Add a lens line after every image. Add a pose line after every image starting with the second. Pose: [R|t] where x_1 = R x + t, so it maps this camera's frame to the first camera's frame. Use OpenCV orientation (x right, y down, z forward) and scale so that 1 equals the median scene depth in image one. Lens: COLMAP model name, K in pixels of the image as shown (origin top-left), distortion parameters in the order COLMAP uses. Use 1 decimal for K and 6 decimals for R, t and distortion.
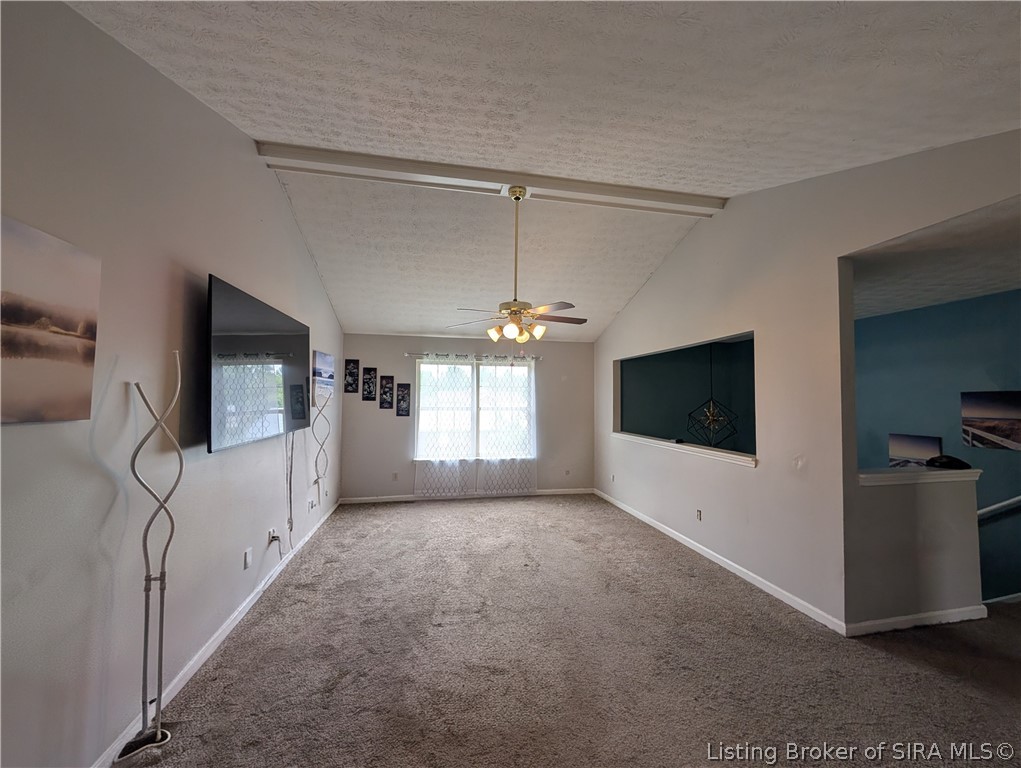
lens RADIAL K [[387.7, 0, 506.8], [0, 387.7, 385.1], [0, 0, 1]] dist [0.001055, 0.000011]
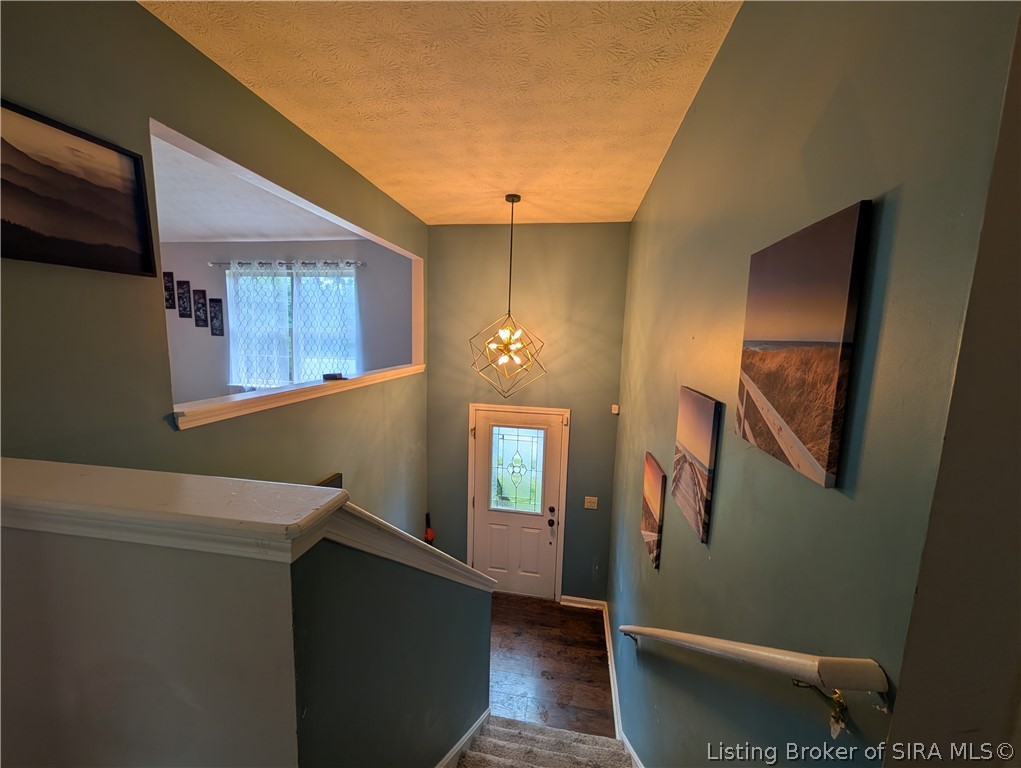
lens RADIAL K [[387.7, 0, 509.8], [0, 387.7, 378.8], [0, 0, 1]] dist [0.001055, 0.000011]
pose [[0.933814, 0.060210, -0.352656, 0.690356], [-0.003345, 0.987163, 0.159683, 0.033308], [0.357743, -0.147934, 0.922028, 0.401973]]
